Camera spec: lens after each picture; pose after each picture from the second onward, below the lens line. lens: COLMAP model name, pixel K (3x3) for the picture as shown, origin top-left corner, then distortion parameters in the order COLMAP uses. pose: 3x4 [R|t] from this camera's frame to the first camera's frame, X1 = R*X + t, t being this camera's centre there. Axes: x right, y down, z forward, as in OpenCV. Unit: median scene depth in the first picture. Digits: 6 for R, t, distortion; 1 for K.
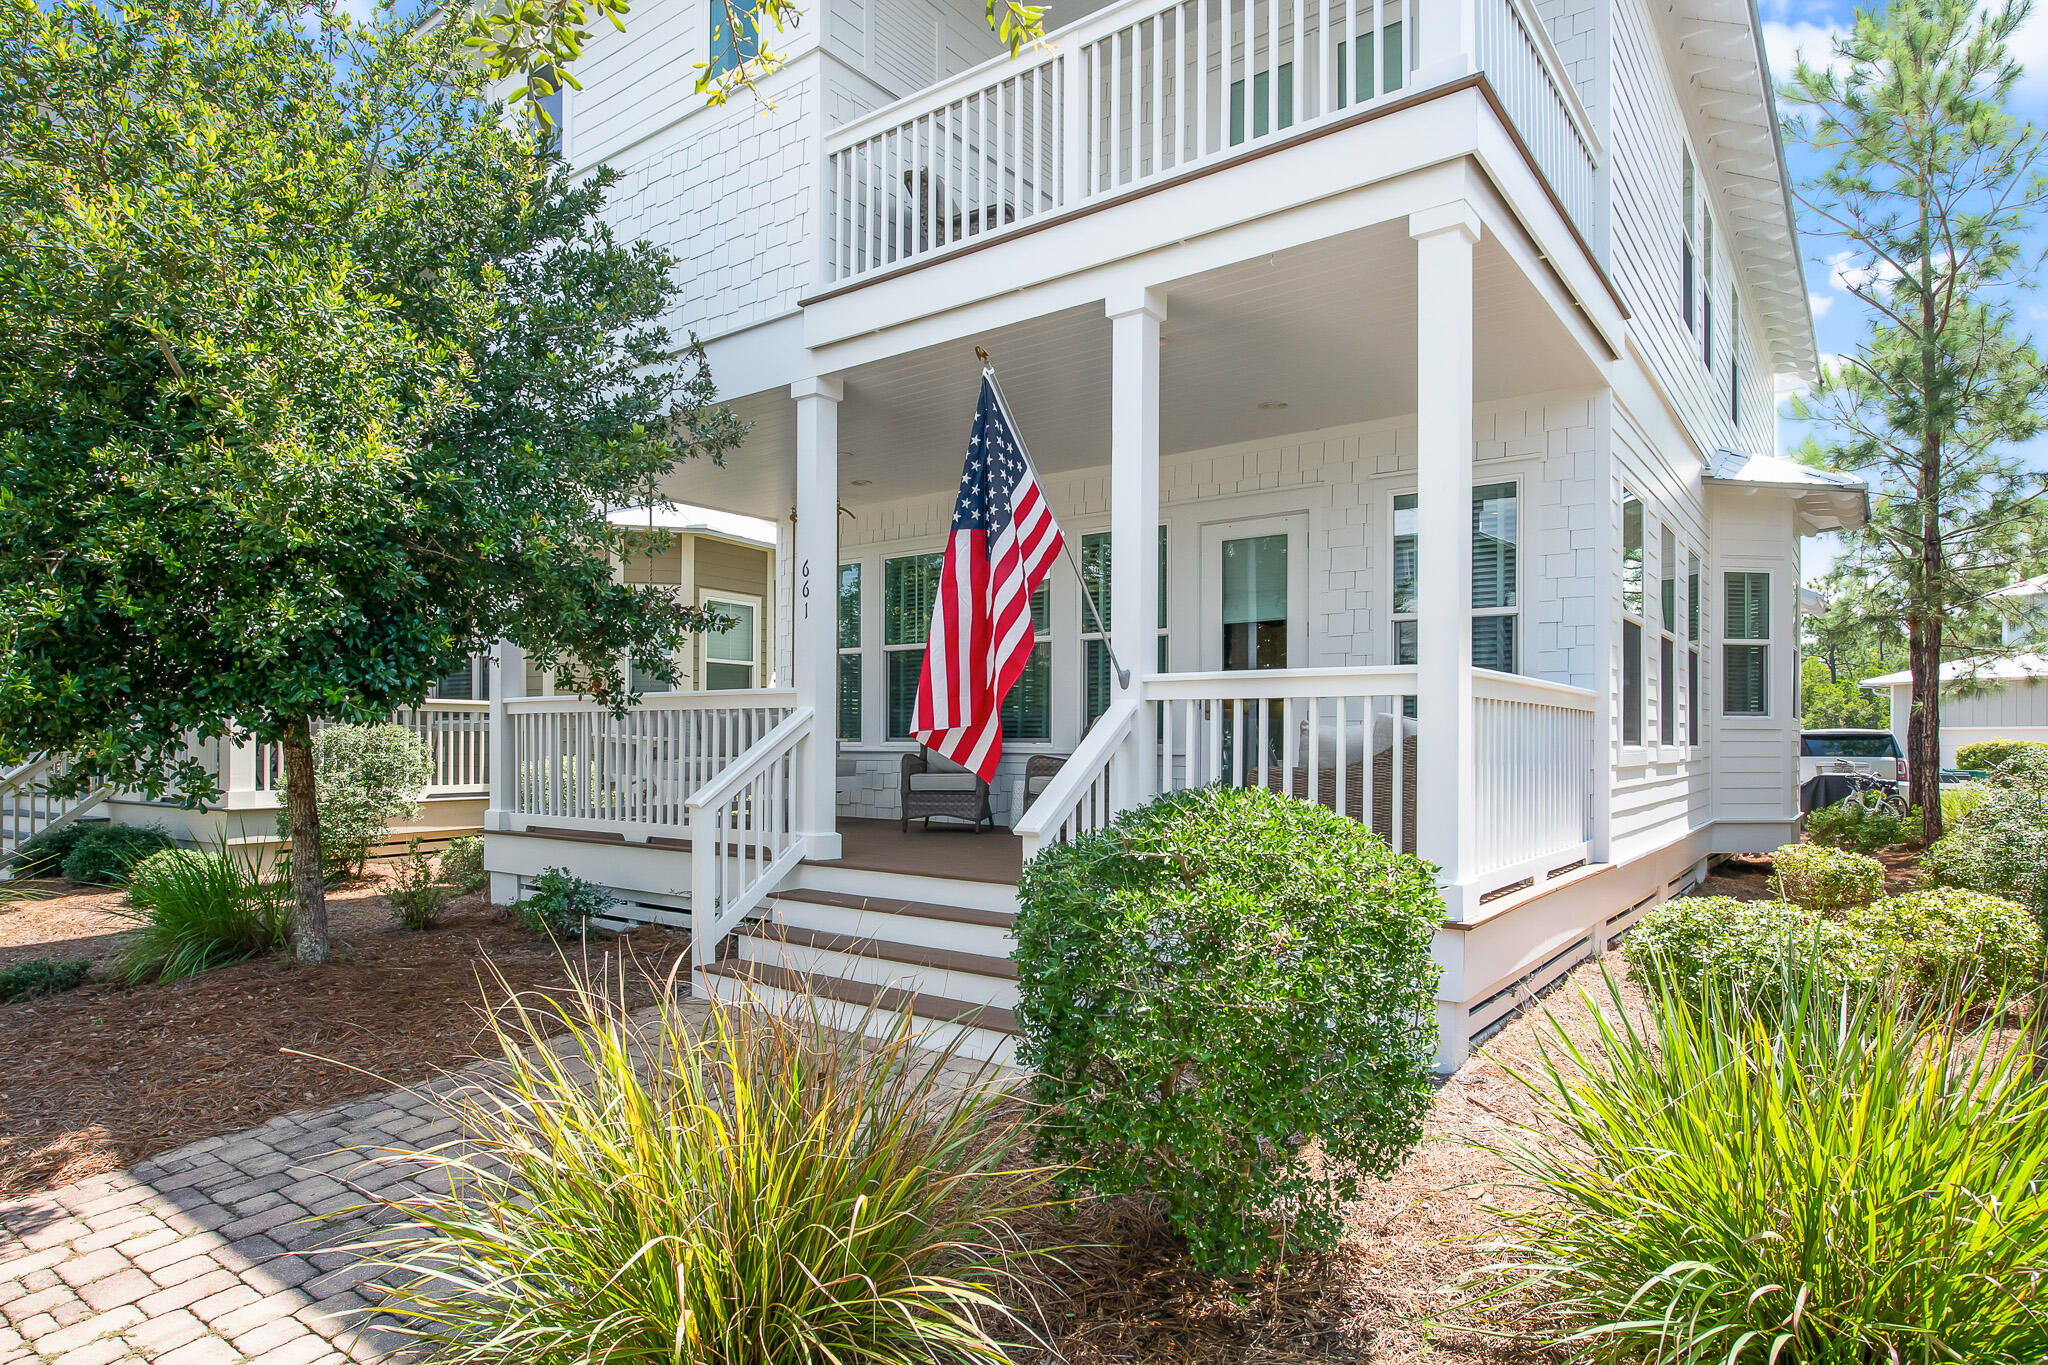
lens RADIAL K [[1160.8, 0, 943.3], [0, 1160.8, 640.6], [0, 0, 1]] dist [0.025040, 0.000439]
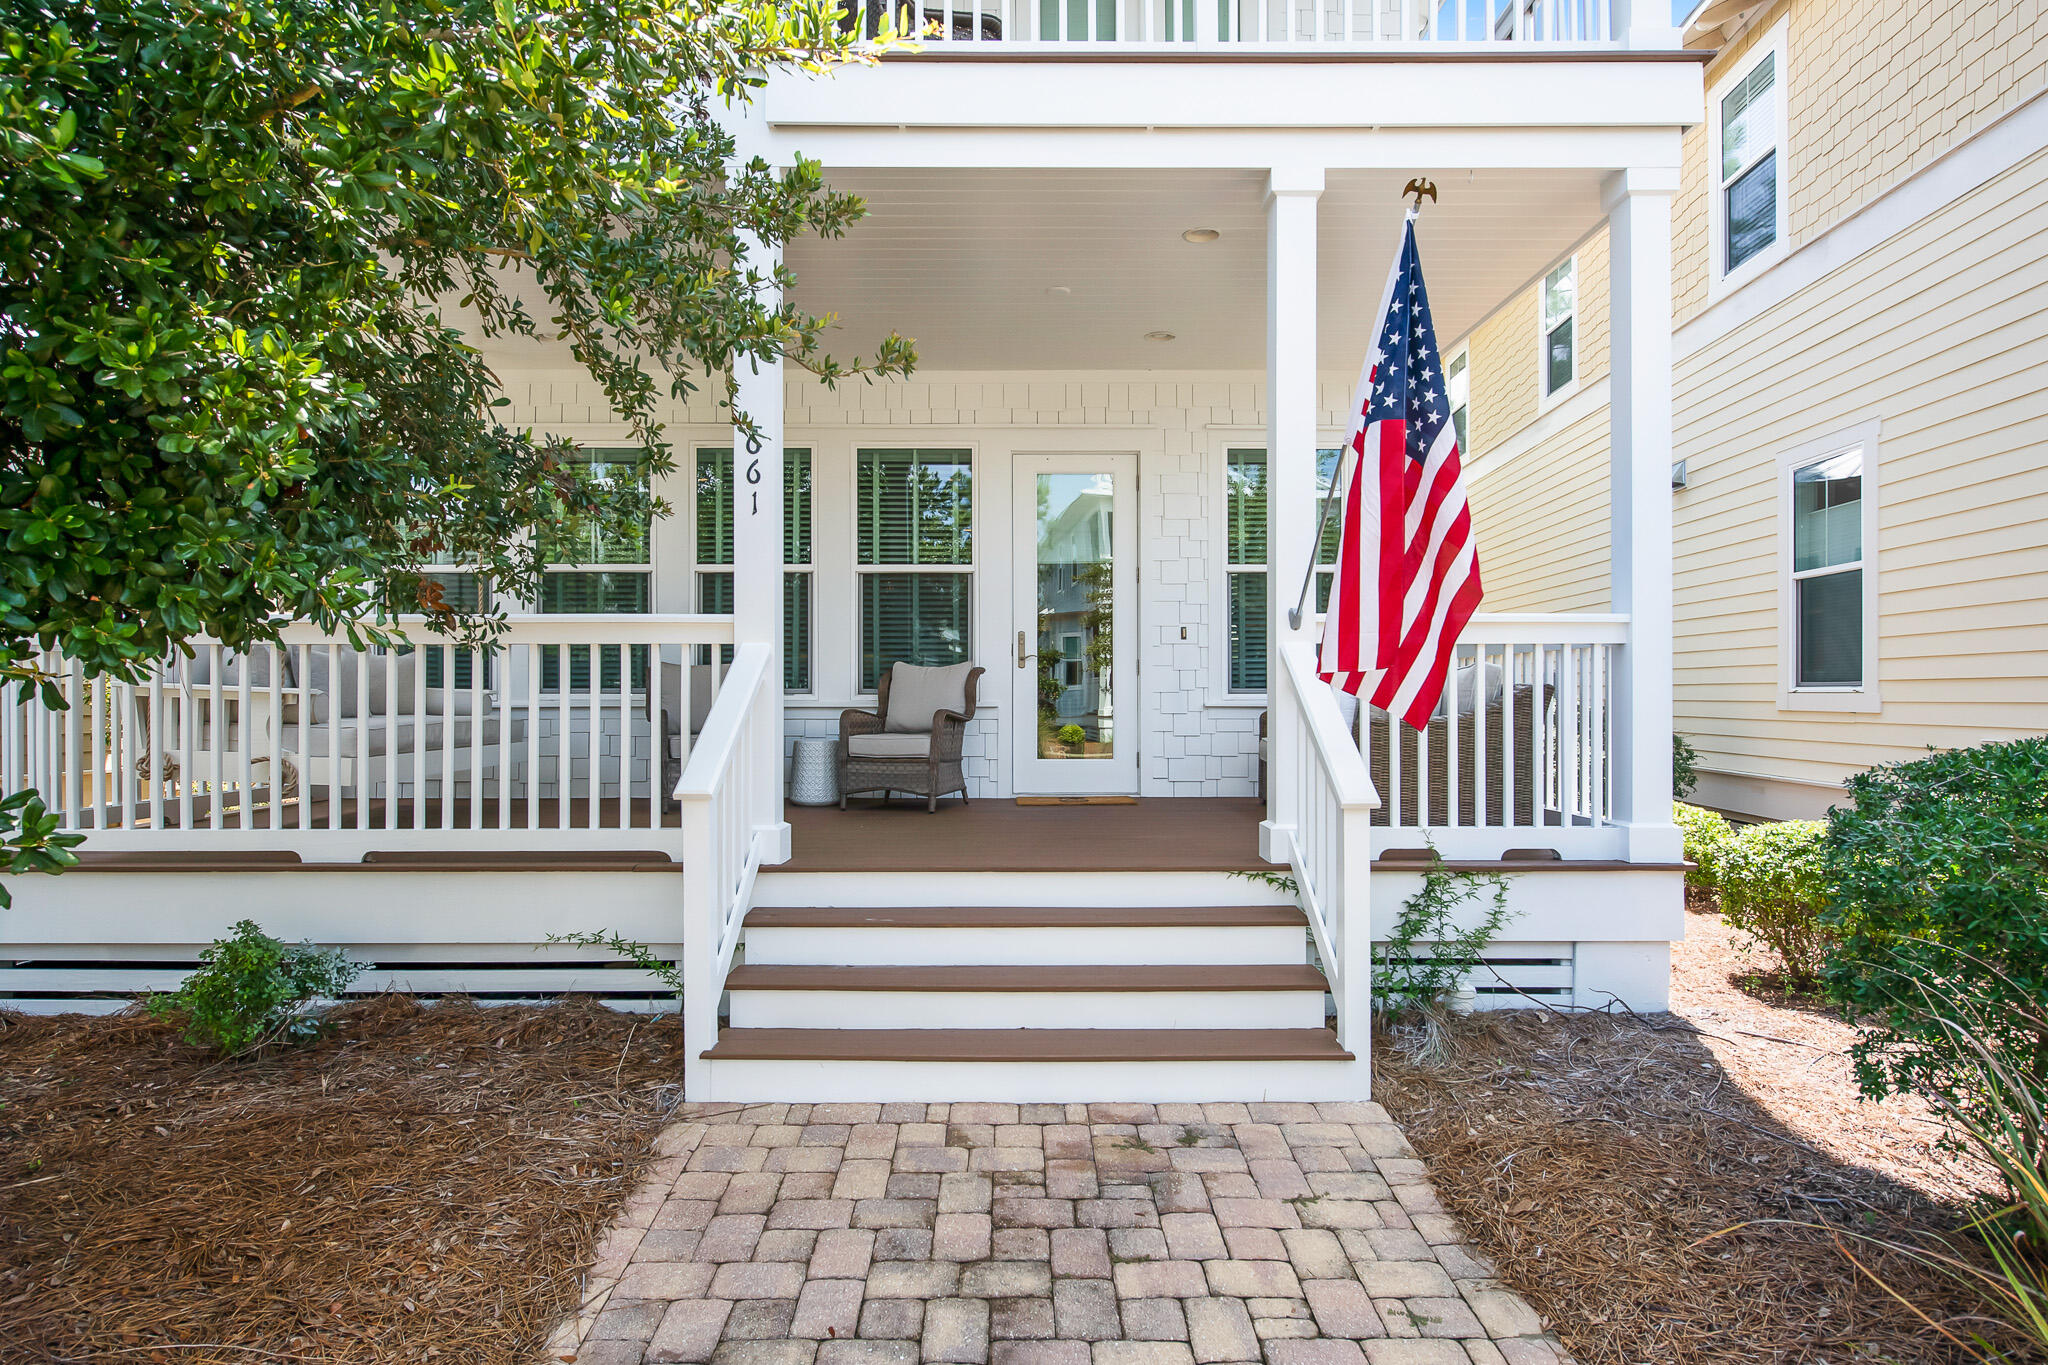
lens RADIAL K [[1160.8, 0, 943.3], [0, 1160.8, 640.6], [0, 0, 1]] dist [0.025040, 0.000439]
pose [[0.778547, 0.022110, 0.627197, -0.453012], [-0.049773, 0.998407, 0.026588, 0.028729], [-0.625610, -0.051917, 0.778407, 0.377153]]
